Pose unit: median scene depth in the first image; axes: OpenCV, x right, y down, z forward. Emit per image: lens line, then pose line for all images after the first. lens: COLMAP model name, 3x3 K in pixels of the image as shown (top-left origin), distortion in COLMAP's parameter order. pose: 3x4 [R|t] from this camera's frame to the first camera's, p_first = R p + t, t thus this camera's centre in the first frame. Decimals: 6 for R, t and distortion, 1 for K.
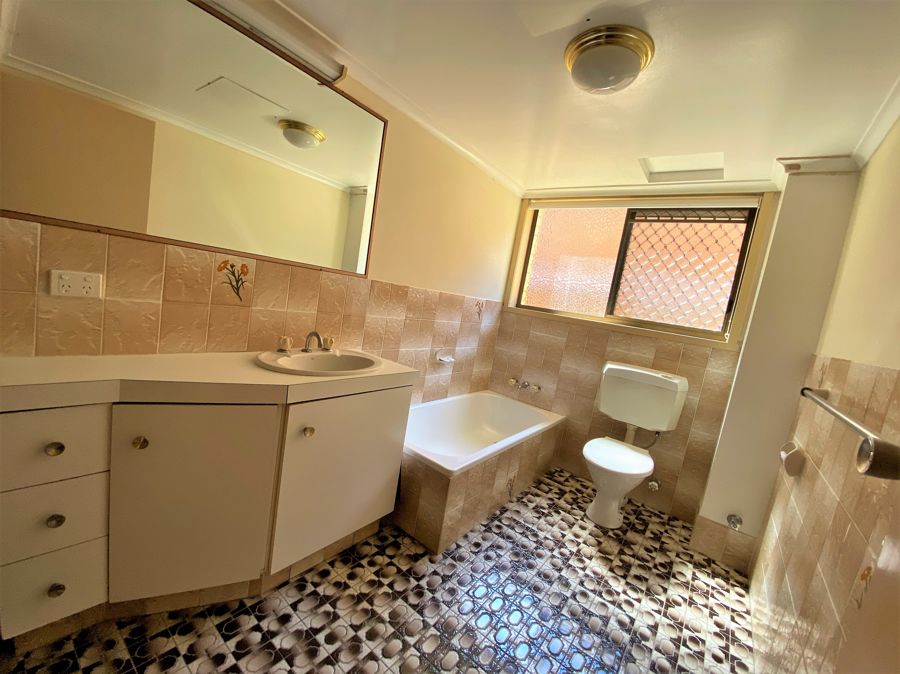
lens RADIAL K [[362.1, 0, 450.0], [0, 362.1, 337.0], [0, 0, 1]] dist [0.008275, -0.015285]
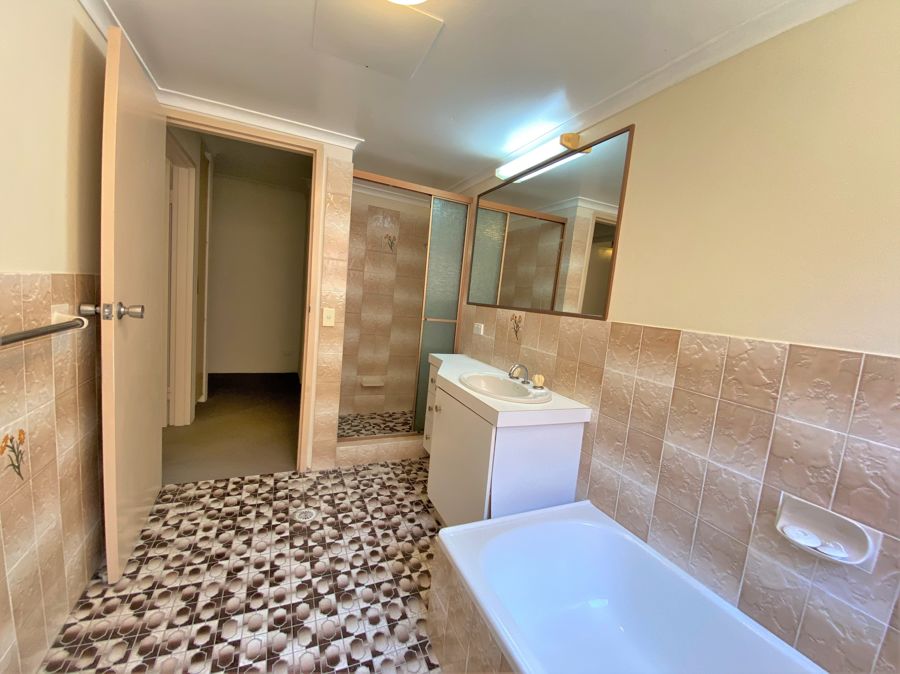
lens RADIAL K [[362.1, 0, 450.0], [0, 362.1, 337.0], [0, 0, 1]] dist [0.008275, -0.015285]
pose [[-0.453131, -0.113666, -0.884168, 0.874684], [-0.269564, 0.962875, 0.014365, -0.063842], [0.849710, 0.244849, -0.466949, 1.518252]]
